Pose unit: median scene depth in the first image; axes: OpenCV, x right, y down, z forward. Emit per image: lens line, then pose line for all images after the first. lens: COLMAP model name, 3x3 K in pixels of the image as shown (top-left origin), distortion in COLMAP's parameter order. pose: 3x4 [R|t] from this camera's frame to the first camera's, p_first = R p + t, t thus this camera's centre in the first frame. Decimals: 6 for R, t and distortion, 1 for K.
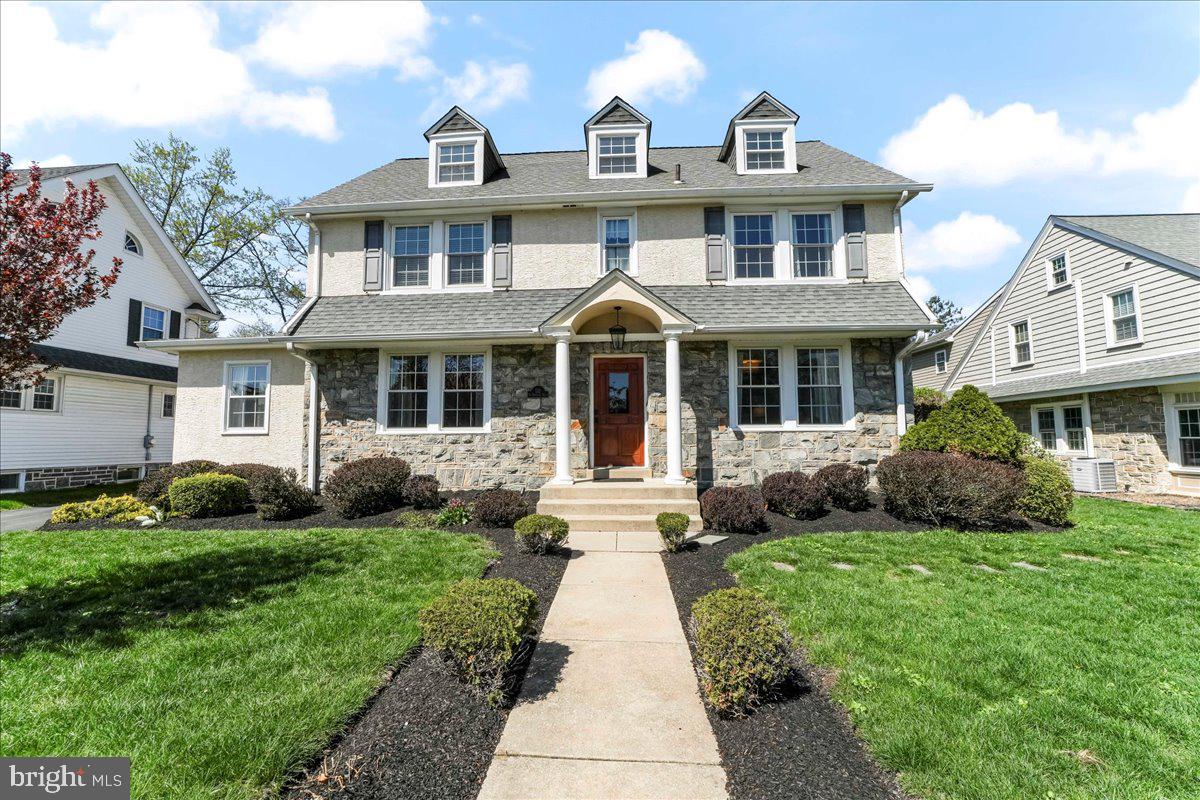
lens RADIAL K [[467.1, 0, 600.1], [0, 467.1, 404.4], [0, 0, 1]] dist [-0.011484, -0.000148]
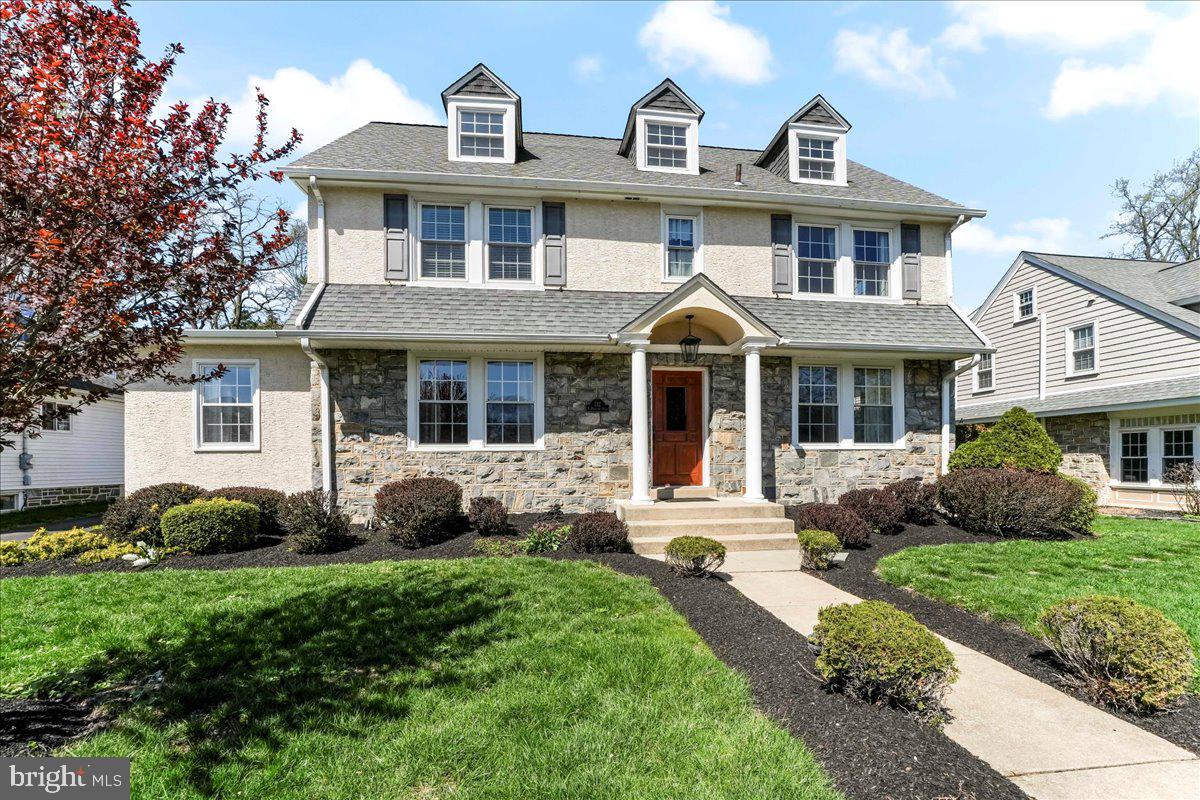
lens RADIAL K [[487.3, 0, 603.8], [0, 487.3, 458.5], [0, 0, 1]] dist [-0.009329, -0.000433]
pose [[0.983806, 0.000730, 0.179234, -0.284724], [-0.013573, 0.997424, 0.070438, 0.009101], [-0.178721, -0.071730, 0.981282, 0.053156]]
